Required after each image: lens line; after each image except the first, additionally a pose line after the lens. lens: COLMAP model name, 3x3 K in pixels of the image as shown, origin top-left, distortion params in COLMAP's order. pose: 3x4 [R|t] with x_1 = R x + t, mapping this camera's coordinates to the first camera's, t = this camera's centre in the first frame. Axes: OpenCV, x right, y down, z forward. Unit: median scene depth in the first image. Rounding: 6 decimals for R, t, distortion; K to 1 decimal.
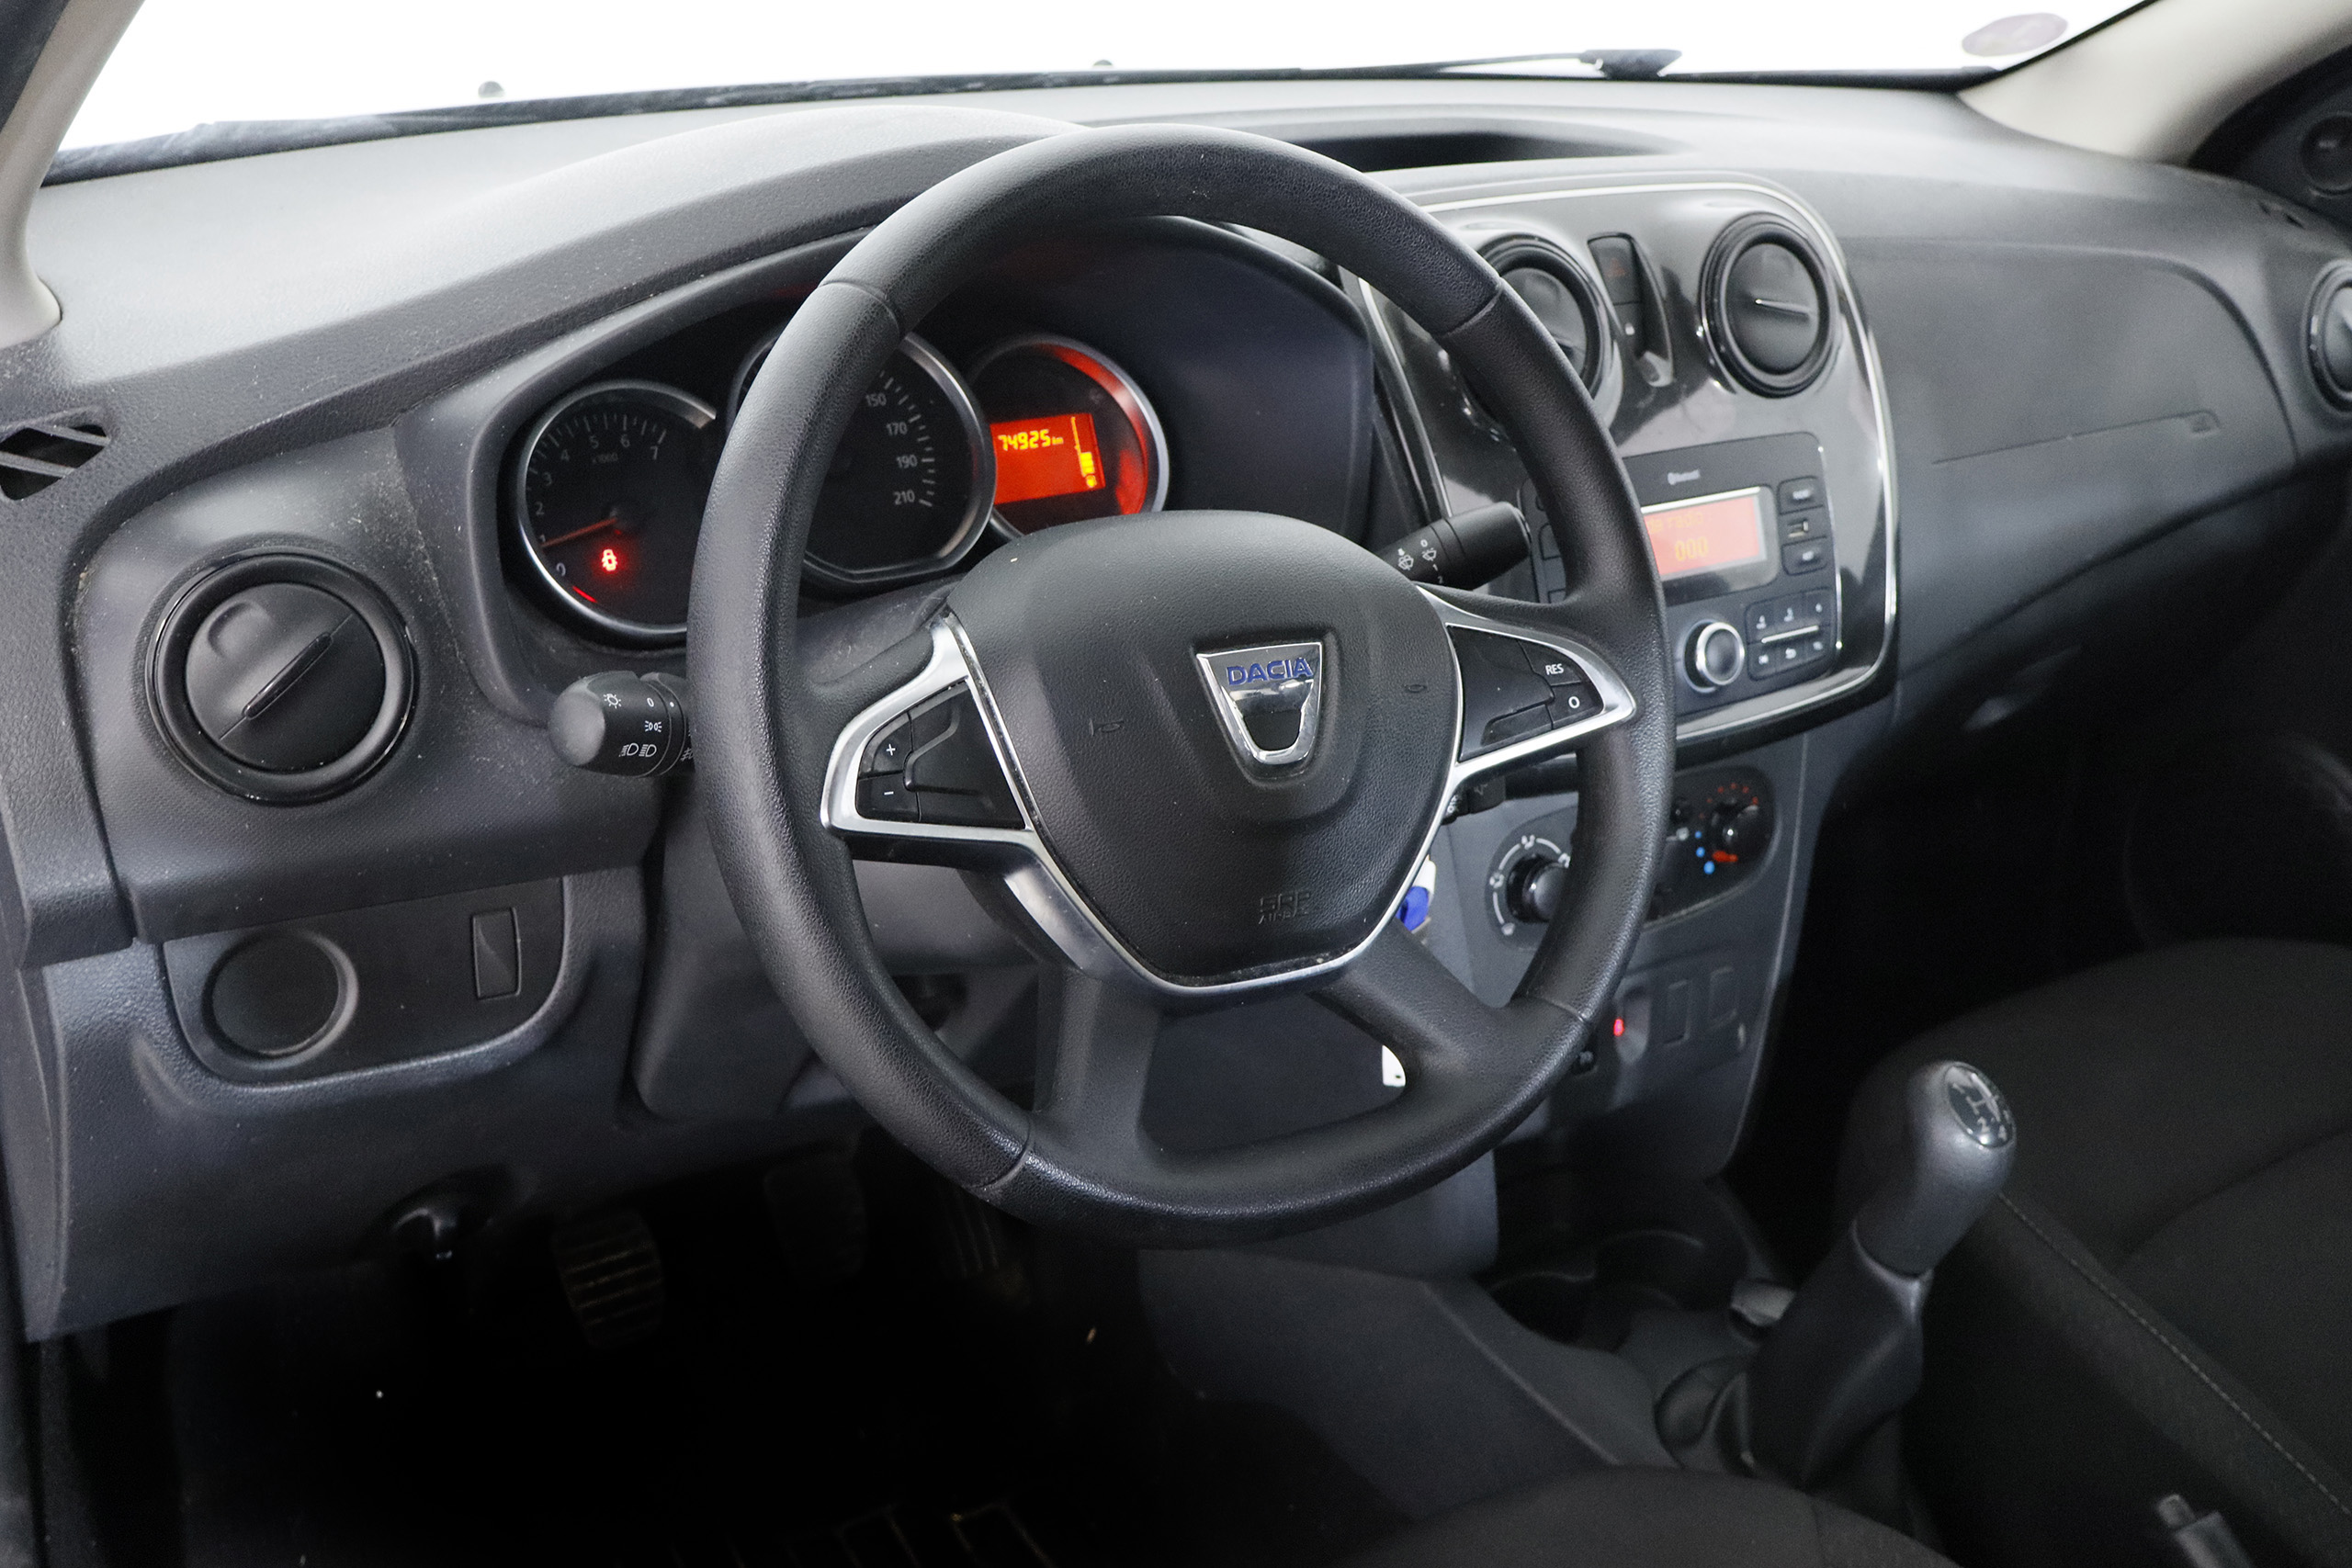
lens RADIAL K [[2424.1, 0, 1180.8], [0, 2424.1, 788.0], [0, 0, 1]] dist [0.008120, 0.000000]
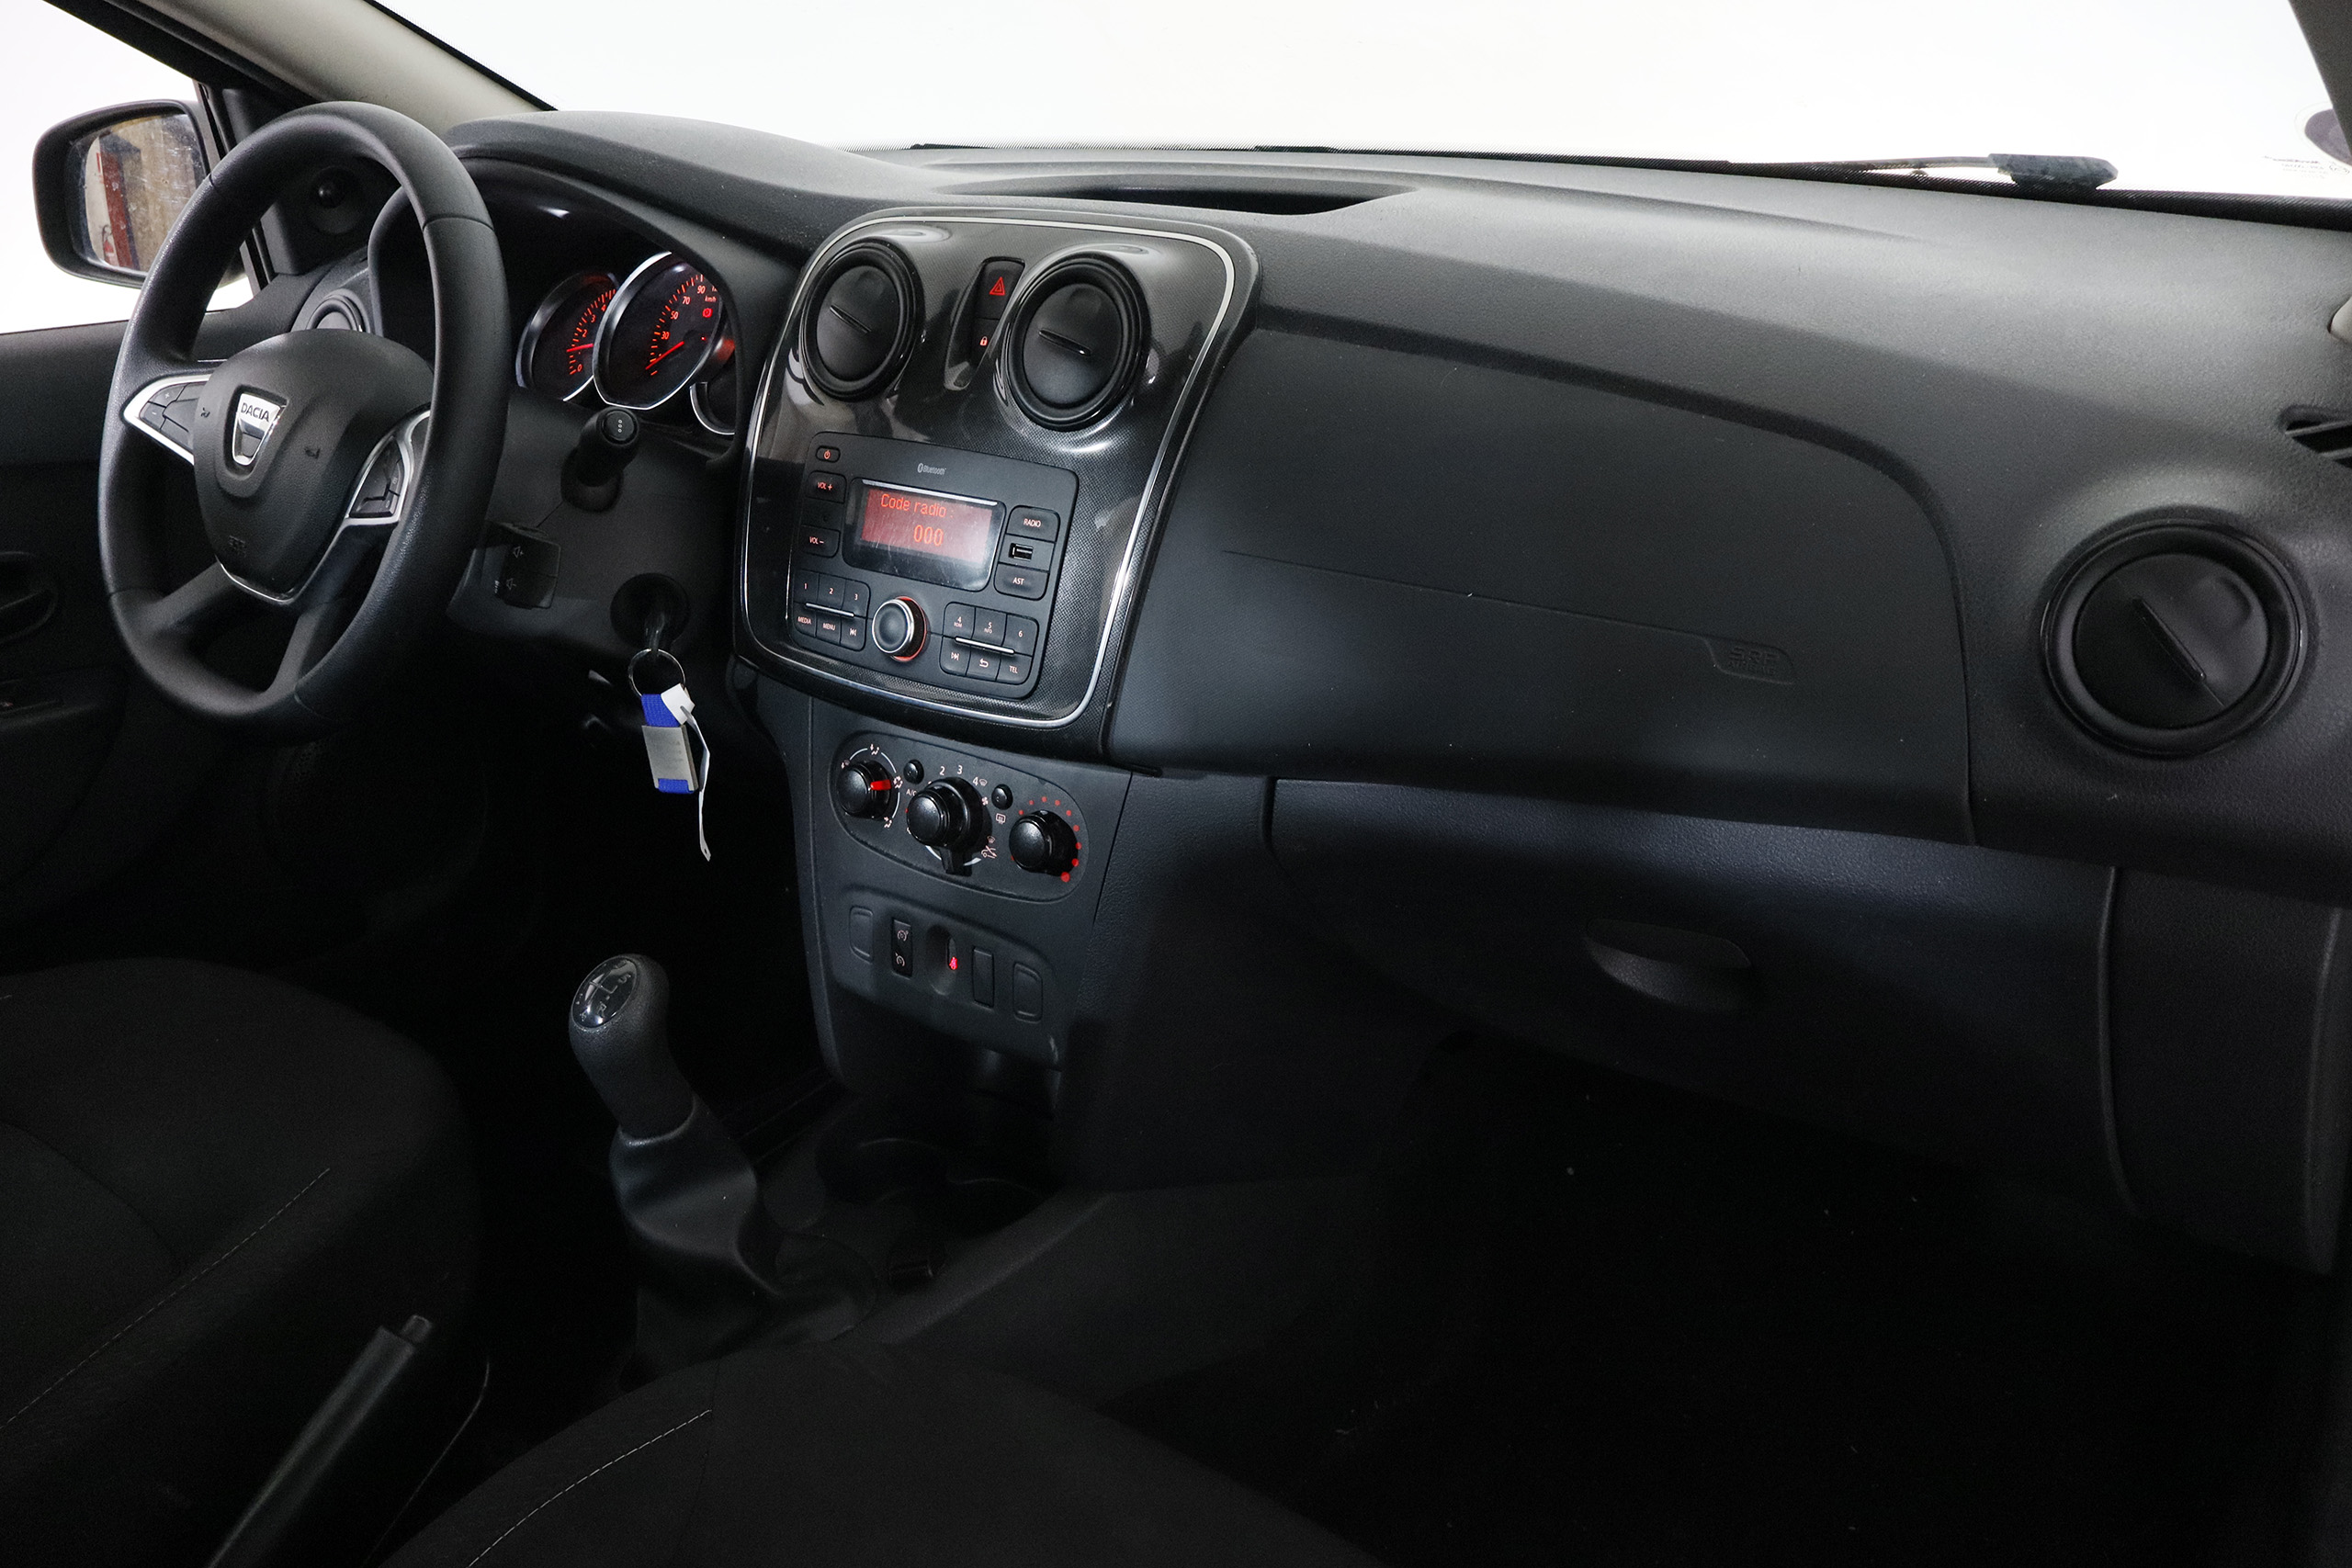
lens RADIAL K [[2047.4, 0, 1179.1], [0, 2047.4, 778.2], [0, 0, 1]] dist [-0.003597, -0.005970]
pose [[0.274897, 0.303956, -0.912164, 1.043001], [-0.334718, 0.919623, 0.205568, -0.209403], [0.901330, 0.248807, 0.354541, 0.732101]]
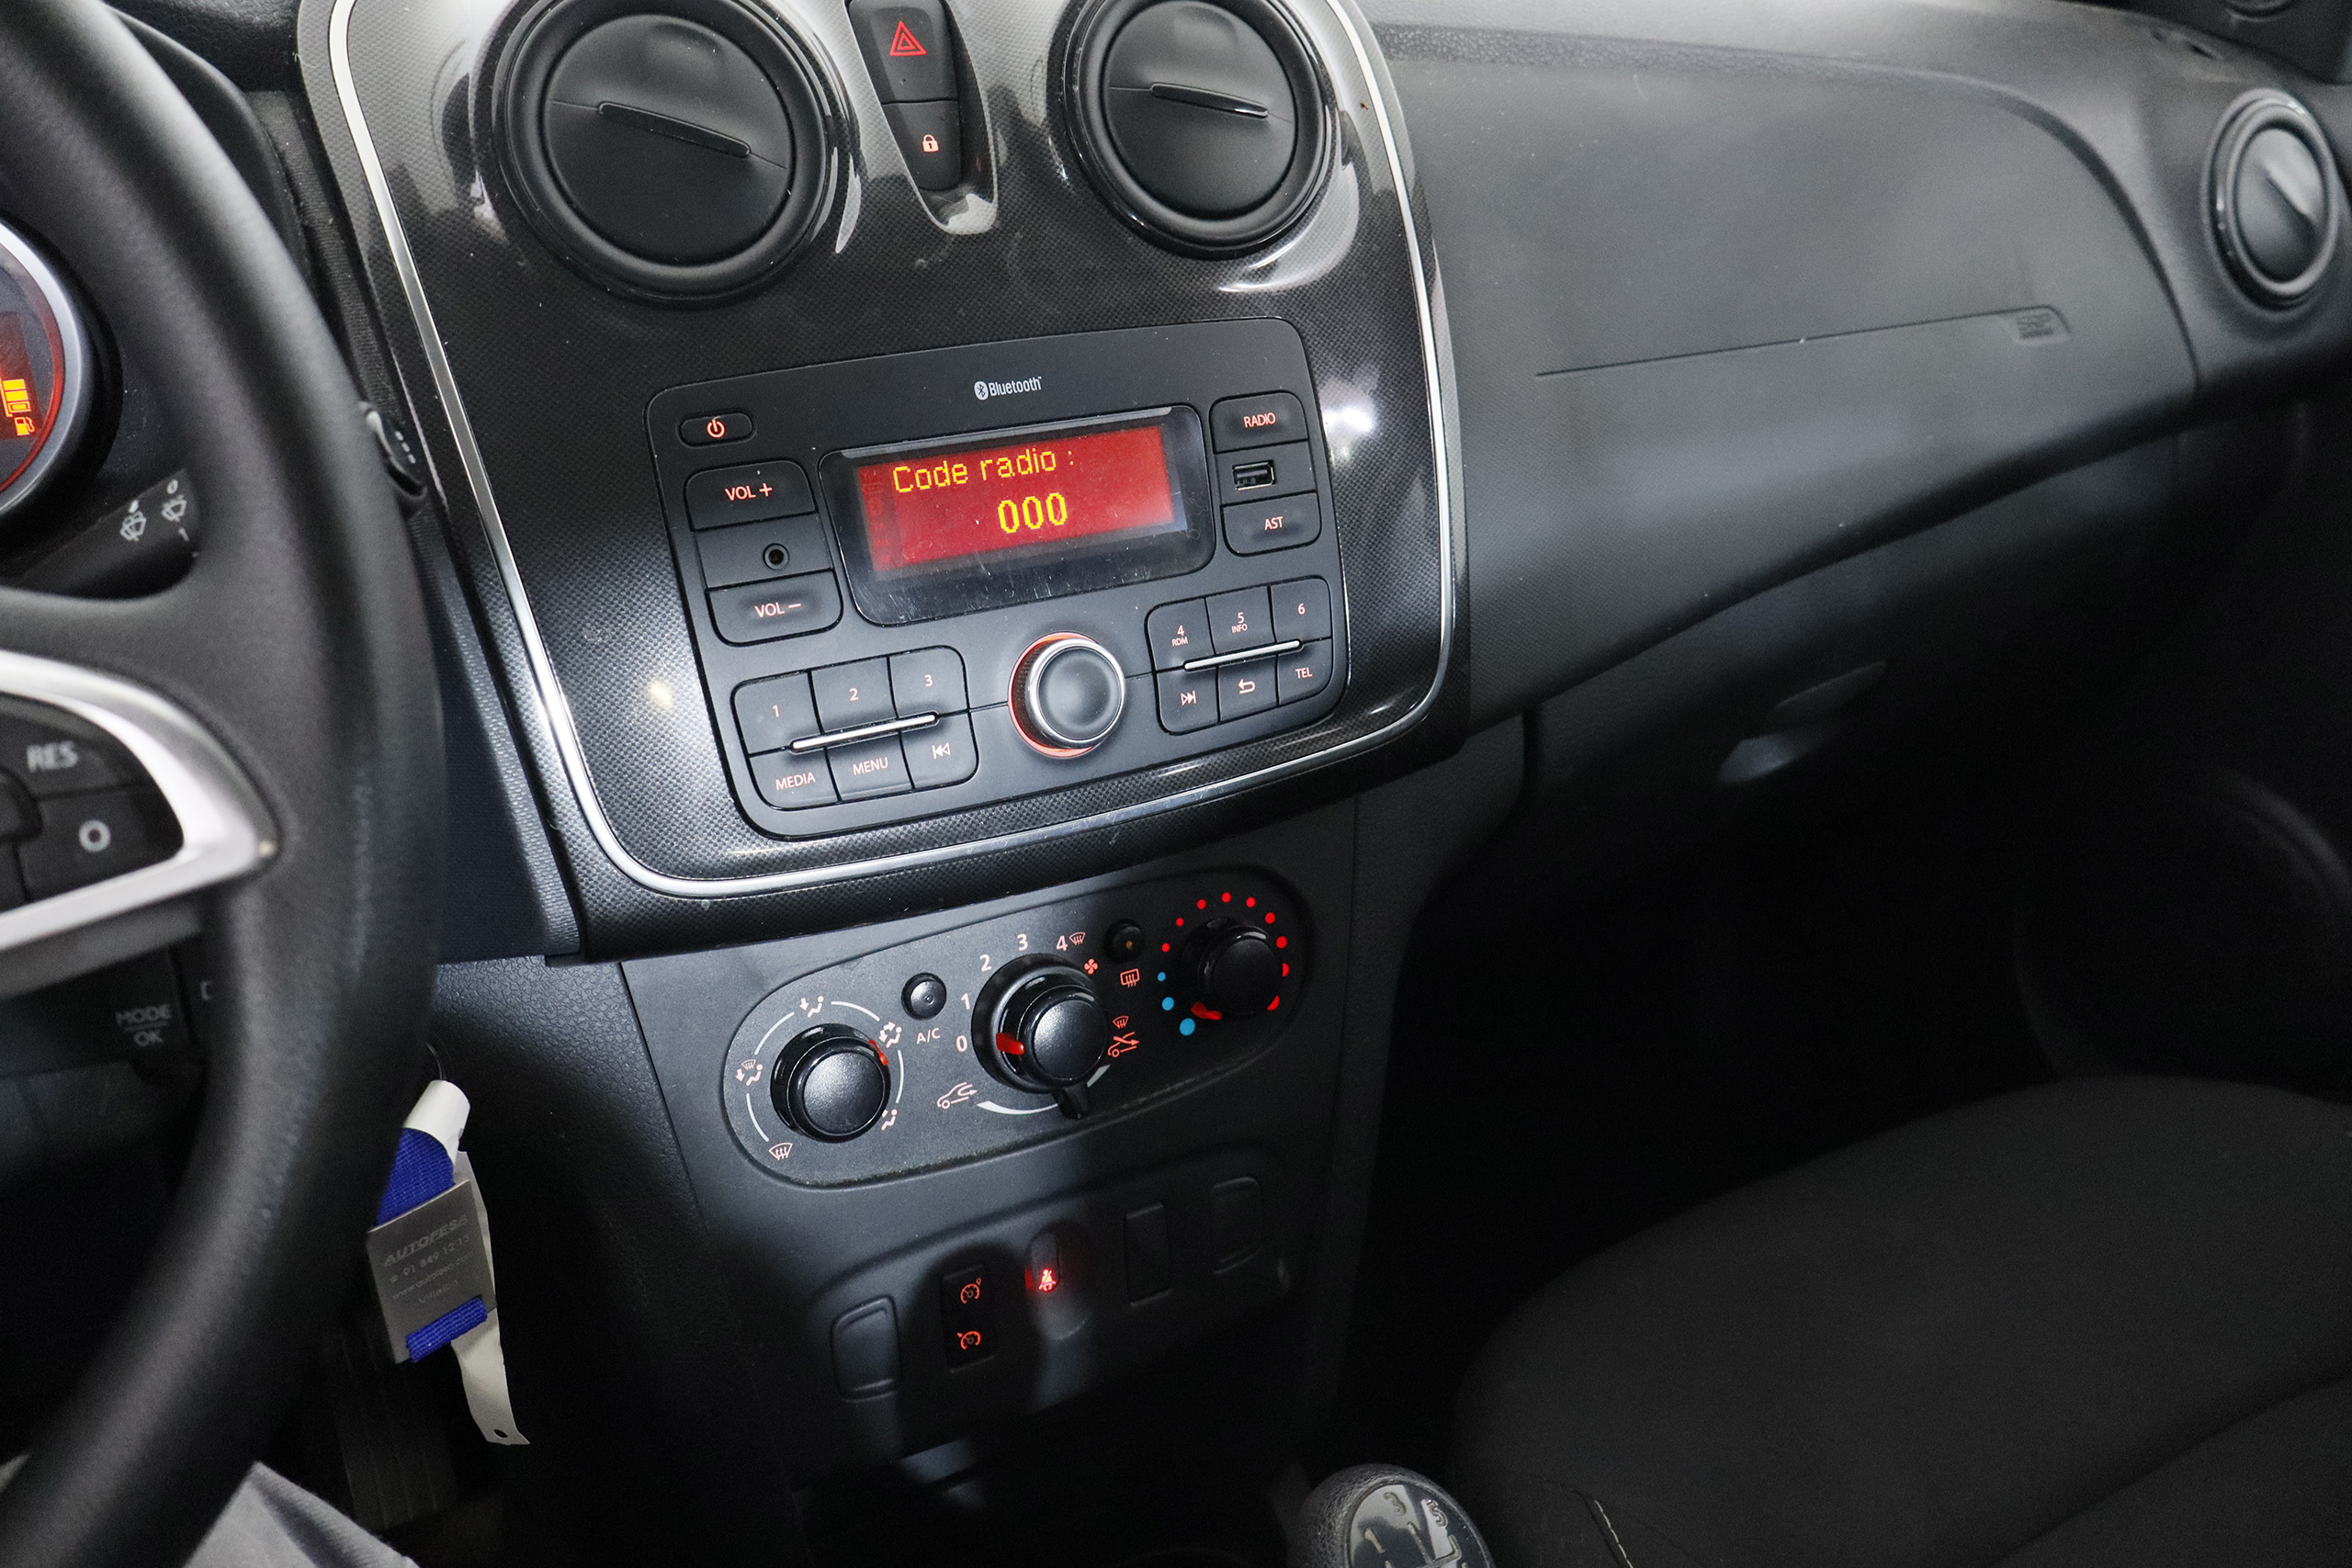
lens RADIAL K [[2047.4, 0, 1173.1], [0, 2047.4, 788.7], [0, 0, 1]] dist [-0.003597, -0.005970]
pose [[0.995057, -0.013613, -0.098368, 0.267573], [0.013505, 0.999907, -0.001759, -0.028280], [0.098382, 0.000422, 0.995149, 0.470831]]
